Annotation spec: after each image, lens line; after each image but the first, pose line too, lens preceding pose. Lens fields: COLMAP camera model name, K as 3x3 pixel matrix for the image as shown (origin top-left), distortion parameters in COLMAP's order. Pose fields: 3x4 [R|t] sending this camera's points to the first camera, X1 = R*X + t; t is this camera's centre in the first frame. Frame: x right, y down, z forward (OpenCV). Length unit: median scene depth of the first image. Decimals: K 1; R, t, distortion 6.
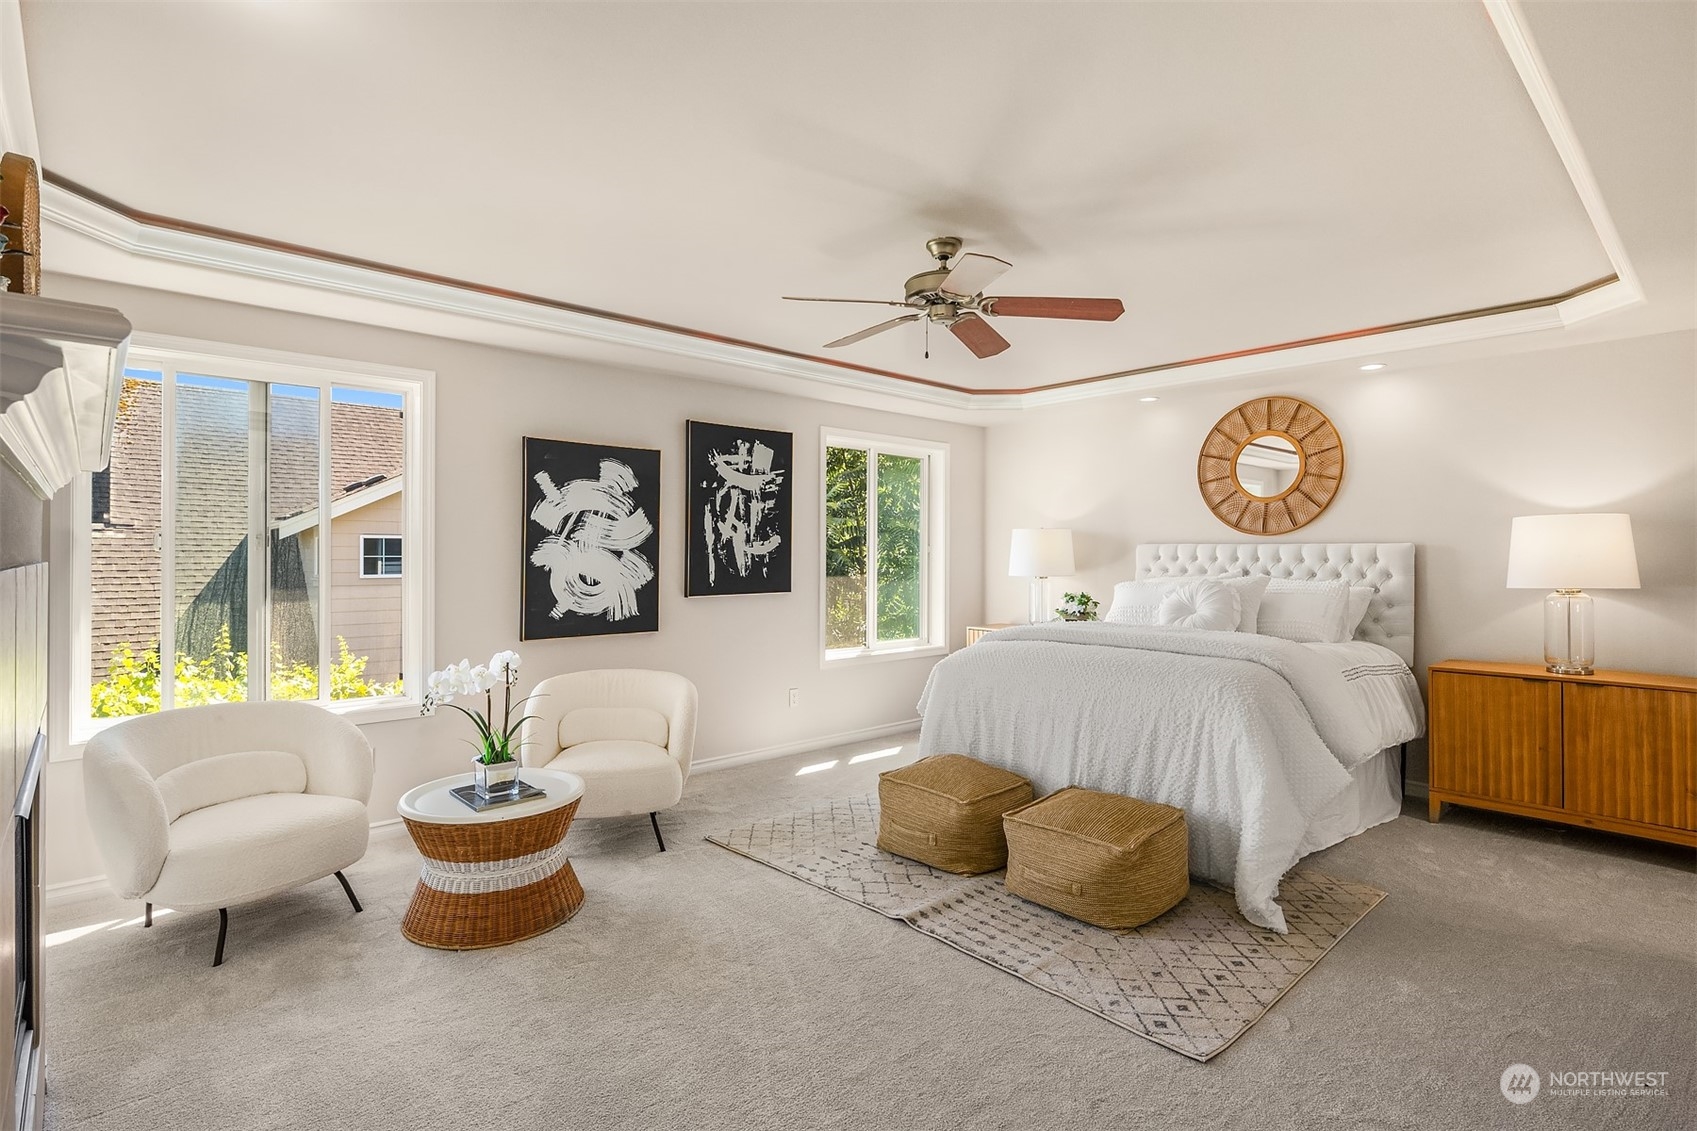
lens RADIAL K [[830.7, 0, 854.3], [0, 830.7, 545.1], [0, 0, 1]] dist [-0.000749, -0.000576]
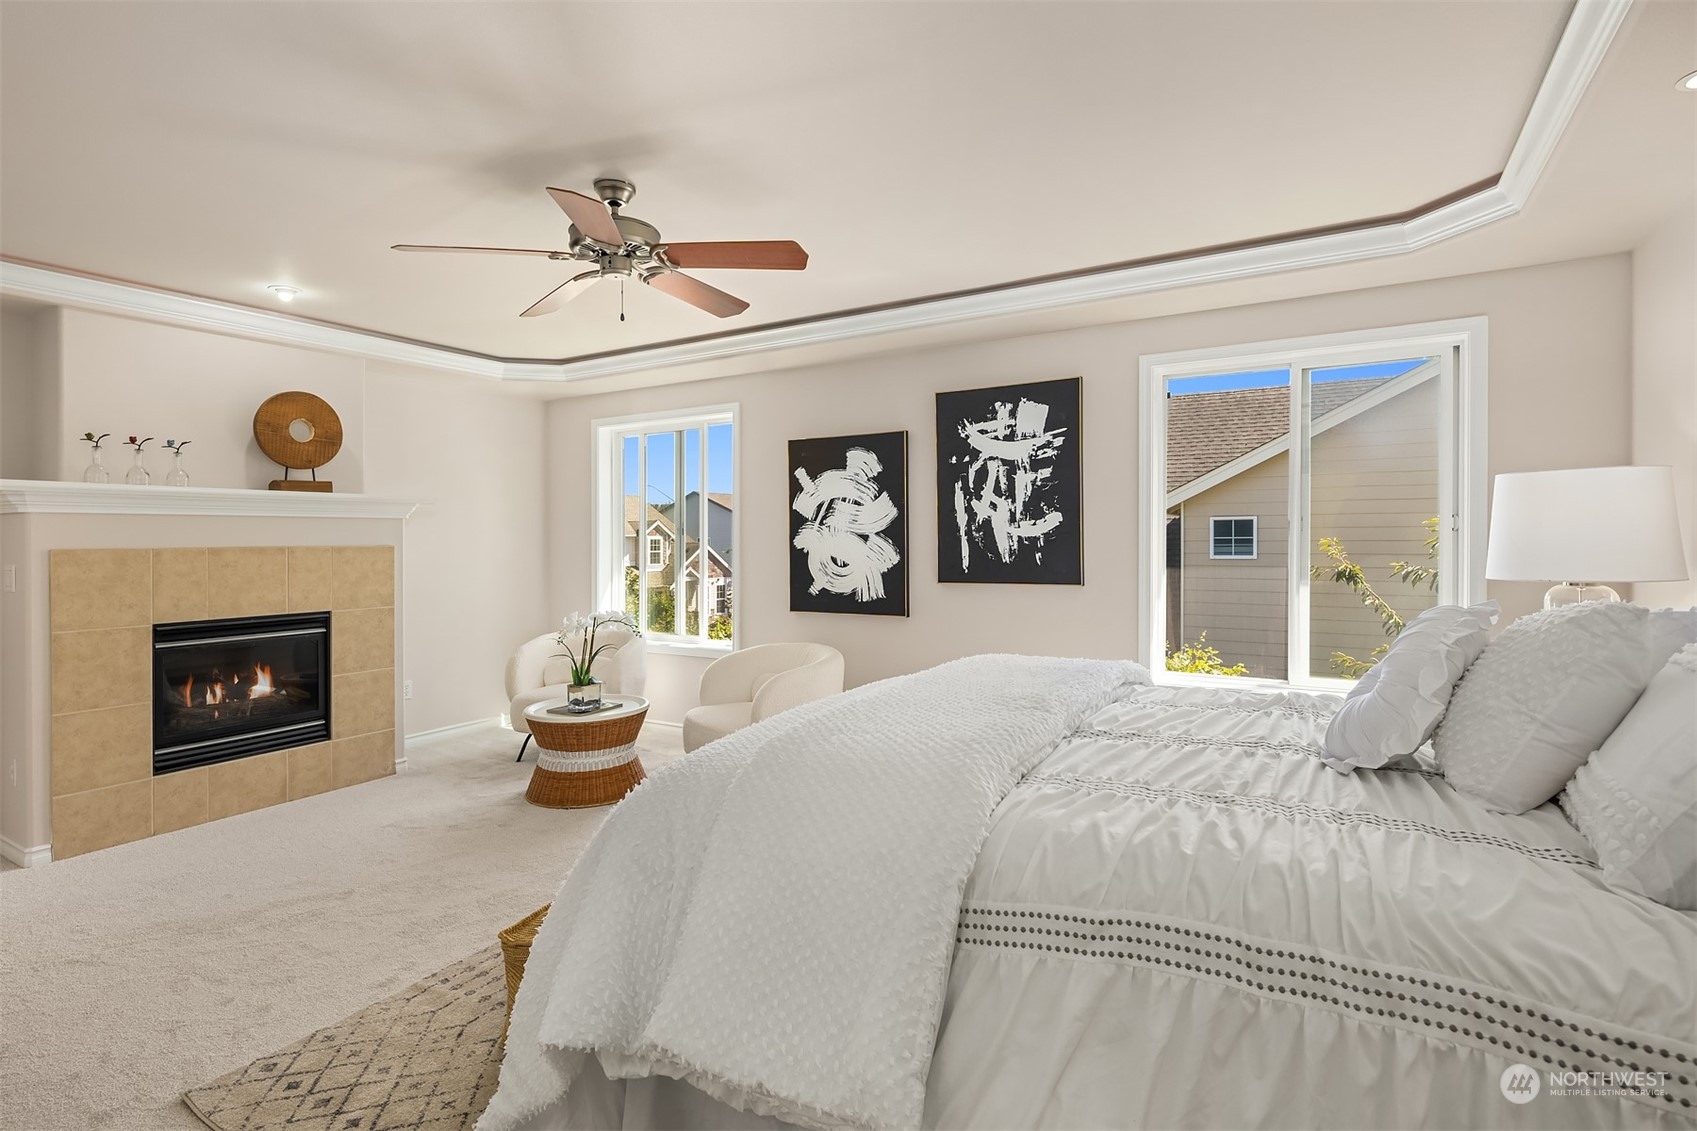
lens RADIAL K [[830.7, 0, 854.3], [0, 830.7, 545.1], [0, 0, 1]] dist [-0.000749, -0.000576]
pose [[0.293201, 0.003717, -0.956044, 0.648452], [0.019528, 0.999761, 0.009876, 0.008639], [0.955851, -0.021566, 0.293058, 0.623679]]
